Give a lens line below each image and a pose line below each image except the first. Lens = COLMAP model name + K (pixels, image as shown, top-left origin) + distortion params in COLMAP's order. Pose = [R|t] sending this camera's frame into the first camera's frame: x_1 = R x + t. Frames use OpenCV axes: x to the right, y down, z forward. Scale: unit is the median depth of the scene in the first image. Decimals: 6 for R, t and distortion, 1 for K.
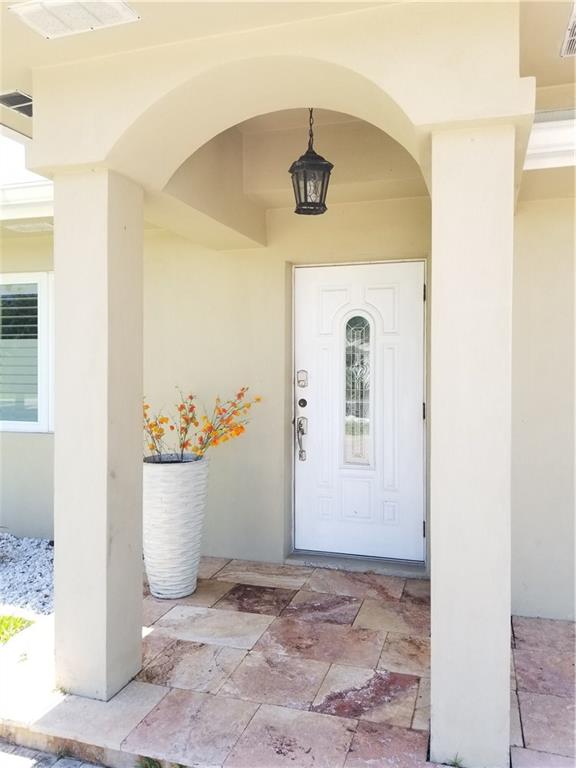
lens RADIAL K [[603.2, 0, 289.1], [0, 603.2, 383.7], [0, 0, 1]] dist [0.069510, -0.087750]
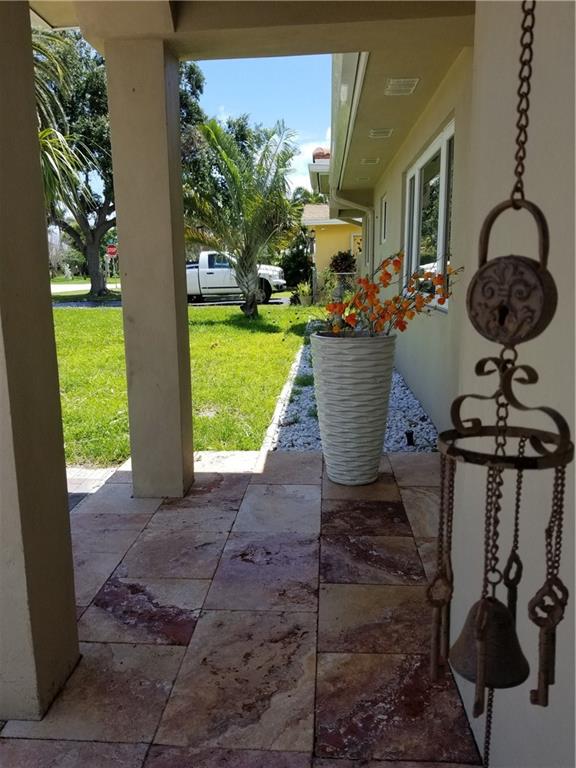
lens RADIAL K [[603.2, 0, 286.6], [0, 603.2, 382.4], [0, 0, 1]] dist [0.069510, -0.087750]
pose [[0.220660, 0.179632, -0.958667, 0.741979], [-0.016326, 0.983437, 0.180515, 0.044146], [0.975214, -0.024182, 0.219938, 0.829071]]
